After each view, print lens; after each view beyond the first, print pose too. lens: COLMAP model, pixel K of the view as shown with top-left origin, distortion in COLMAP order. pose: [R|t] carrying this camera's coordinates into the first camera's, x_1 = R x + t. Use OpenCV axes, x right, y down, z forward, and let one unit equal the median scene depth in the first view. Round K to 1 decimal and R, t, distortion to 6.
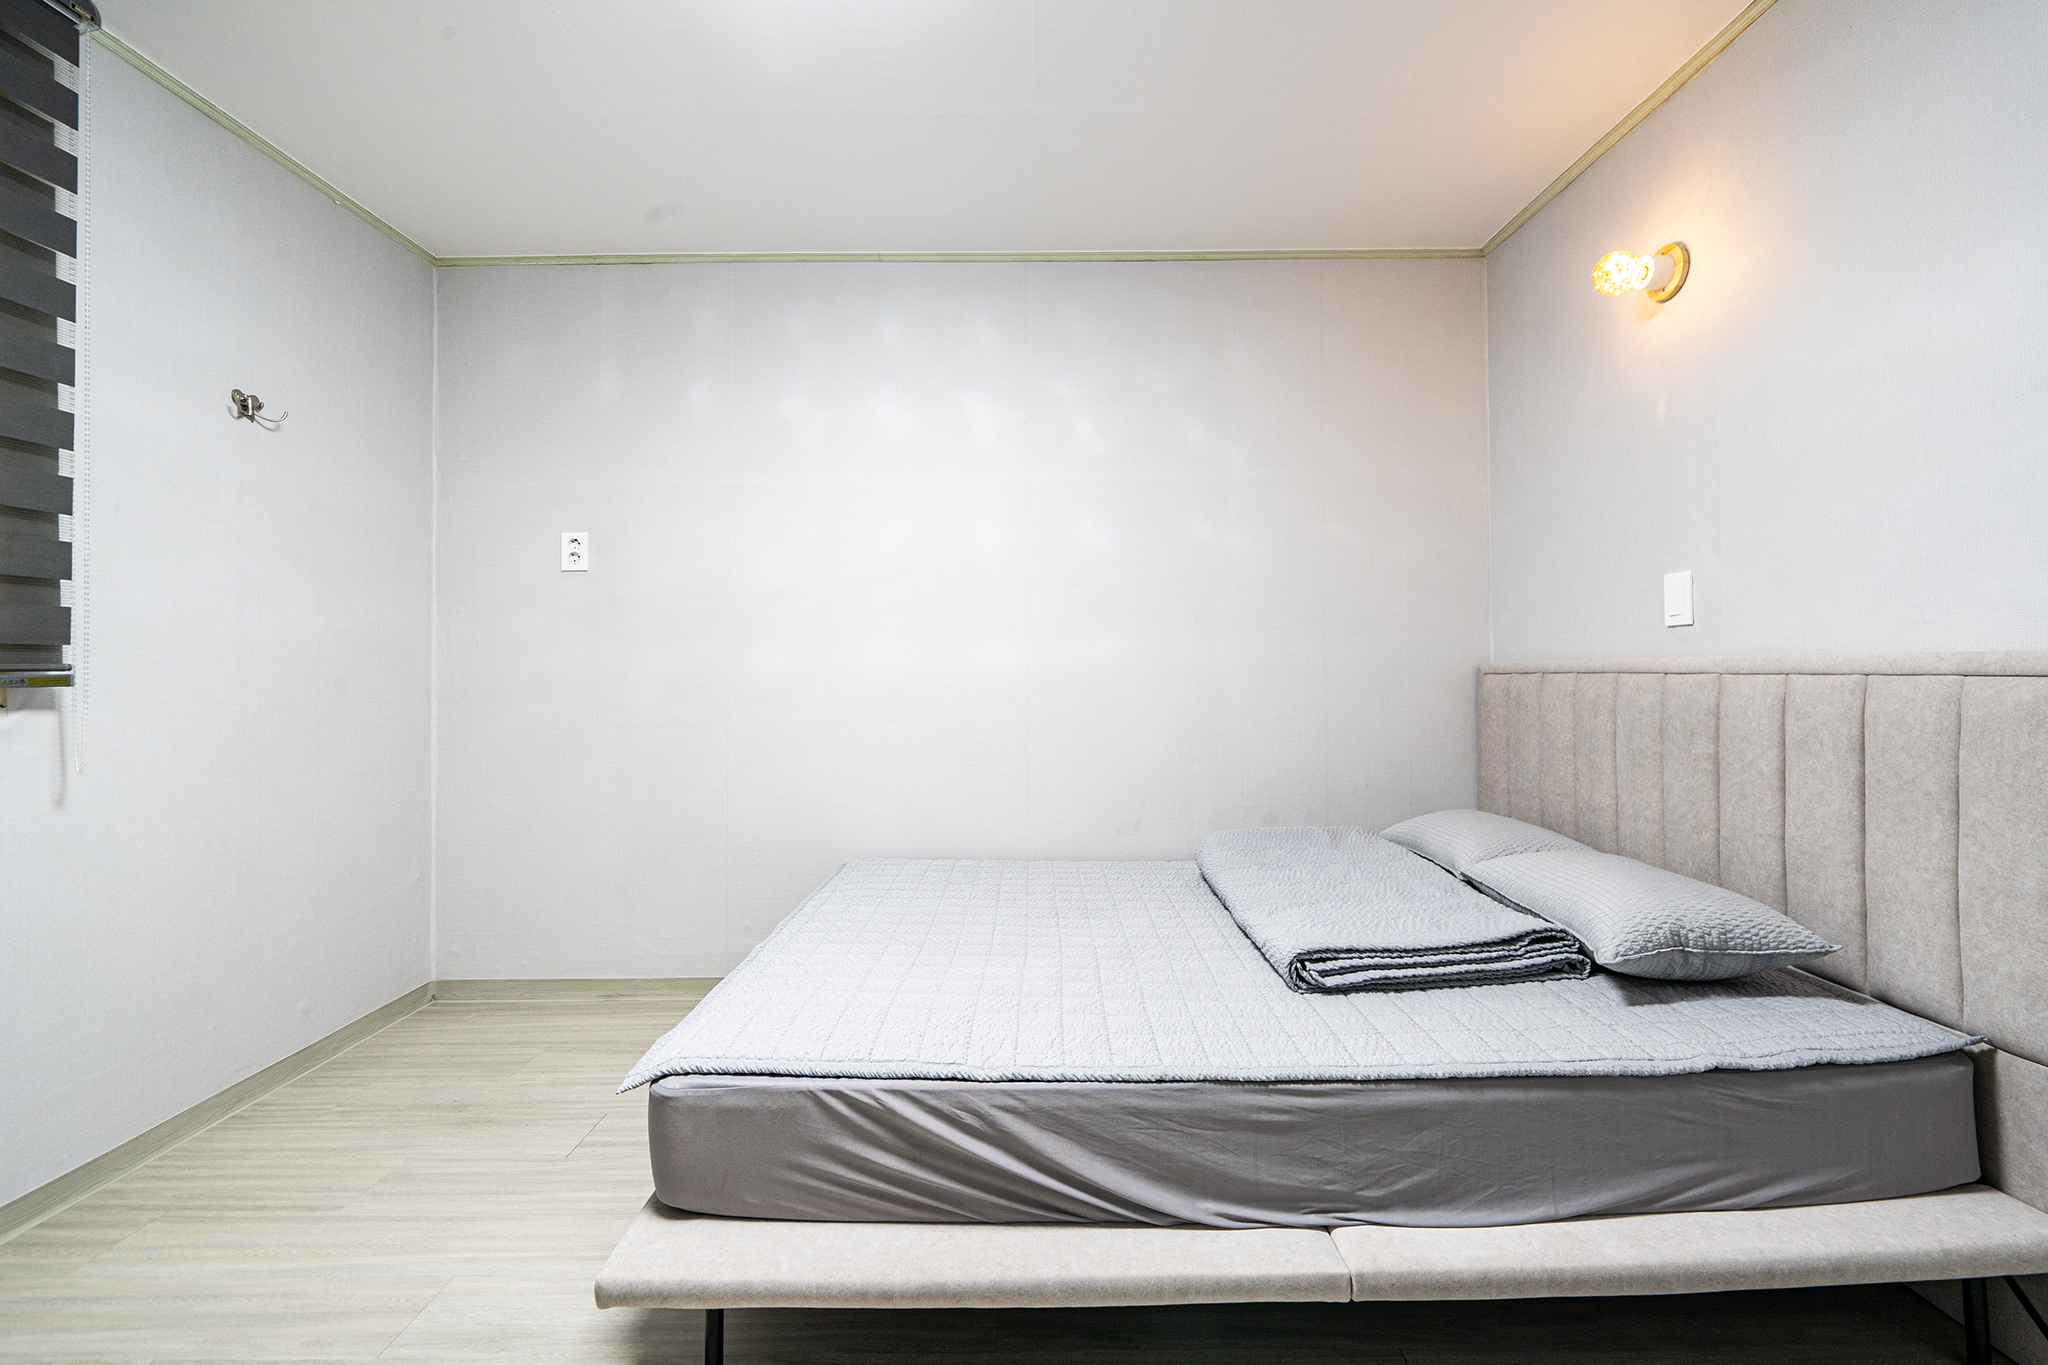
lens RADIAL K [[909.4, 0, 1028.4], [0, 909.4, 663.1], [0, 0, 1]] dist [0.001571, -0.000230]
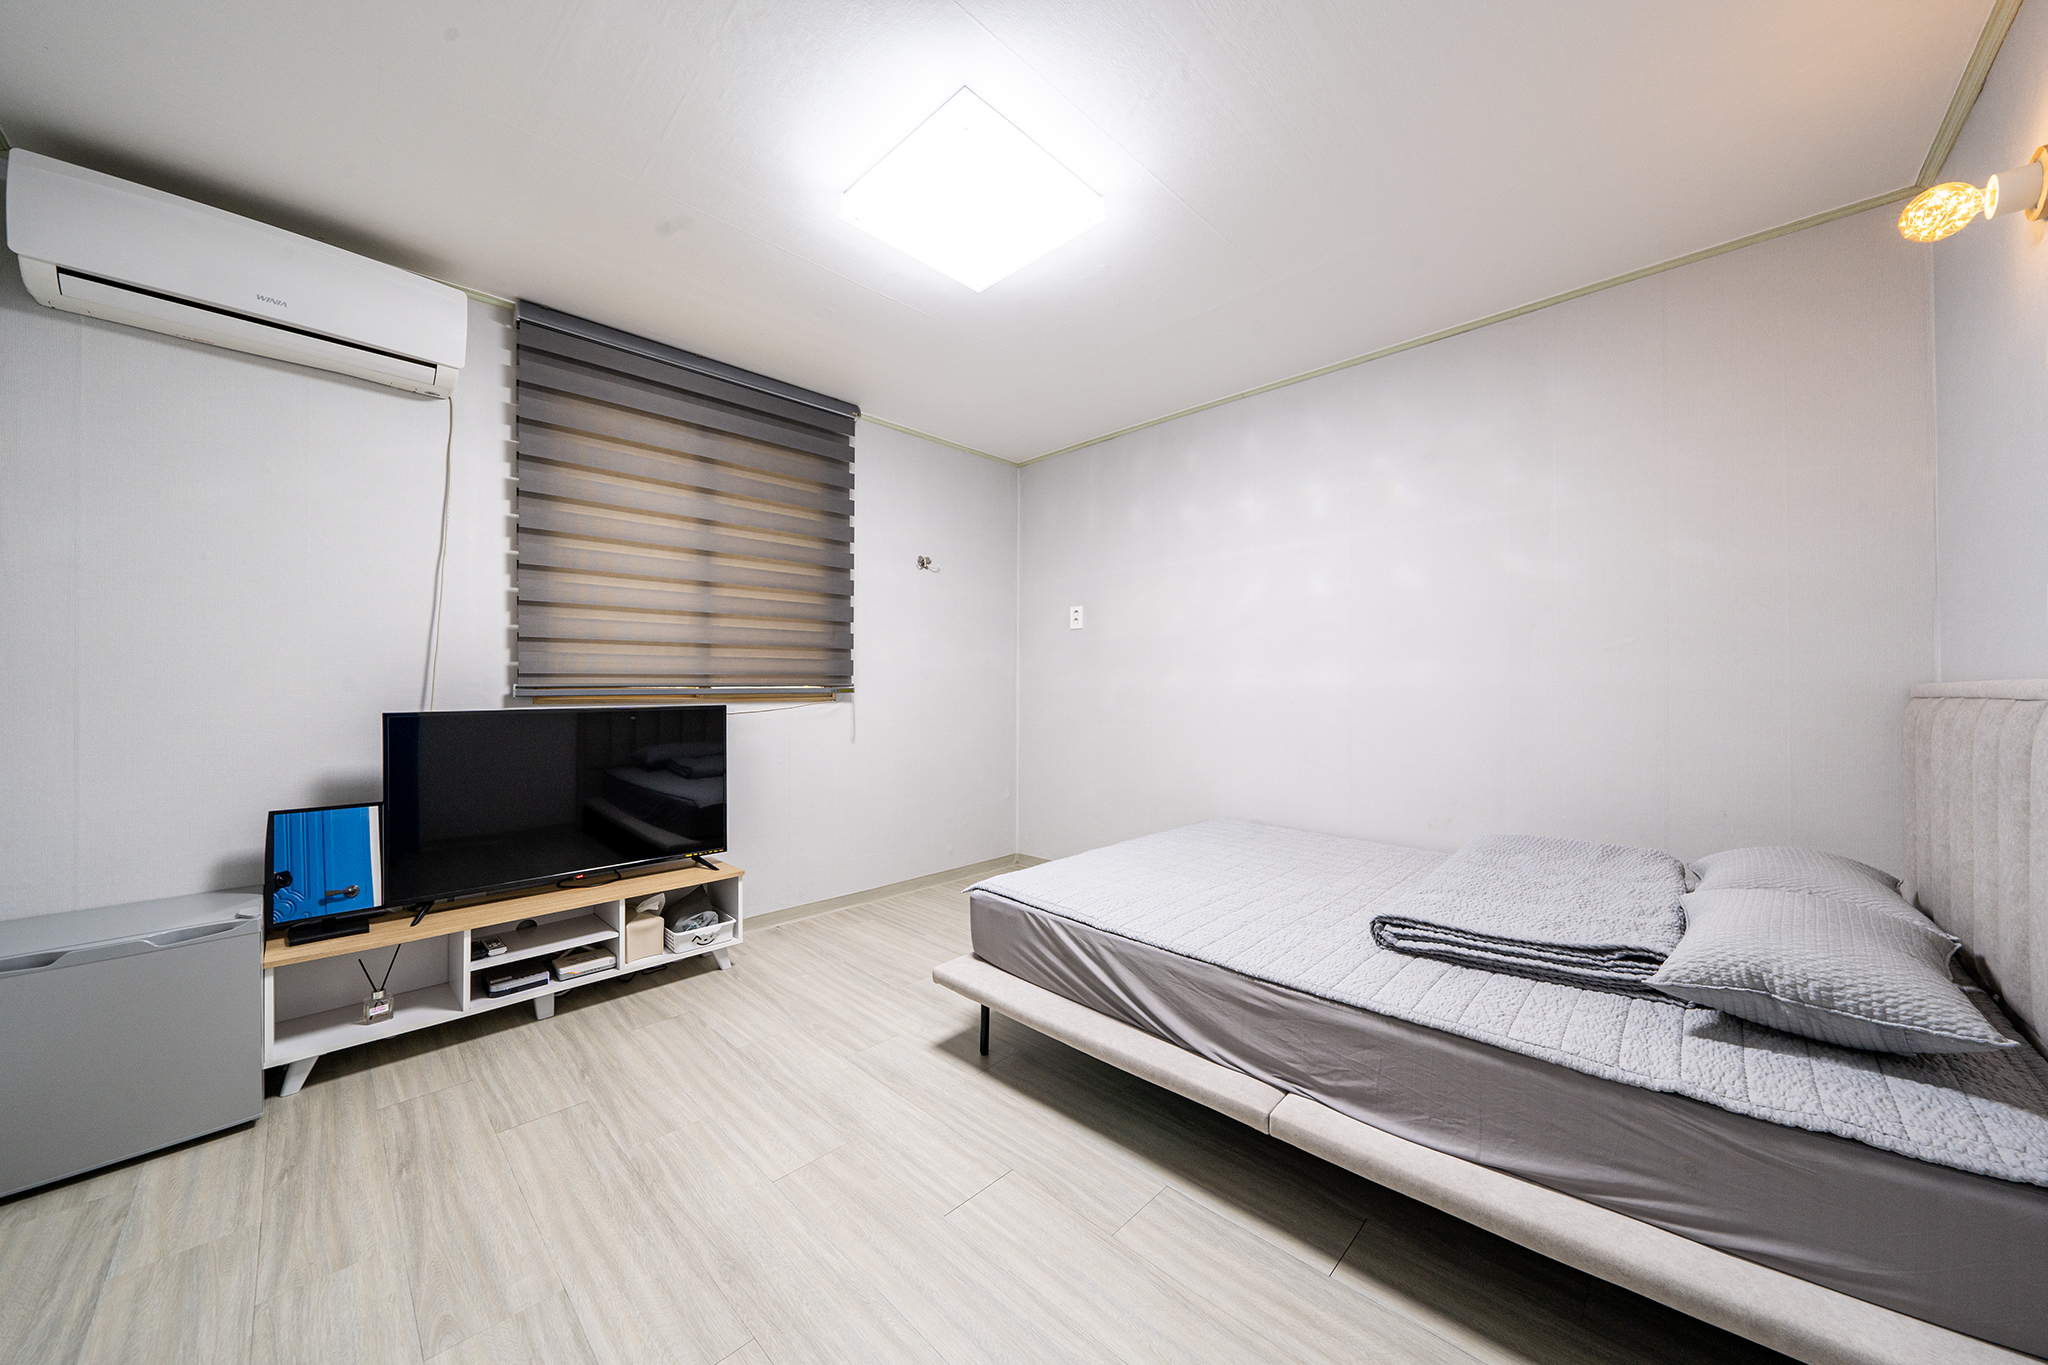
lens RADIAL K [[707.1, 0, 1033.3], [0, 707.1, 689.8], [0, 0, 1]] dist [-0.005025, 0.000074]
pose [[0.722750, 0.008484, -0.691058, 0.661916], [-0.000042, 0.999925, 0.012232, -0.006019], [0.691110, -0.008812, 0.722696, -0.035668]]
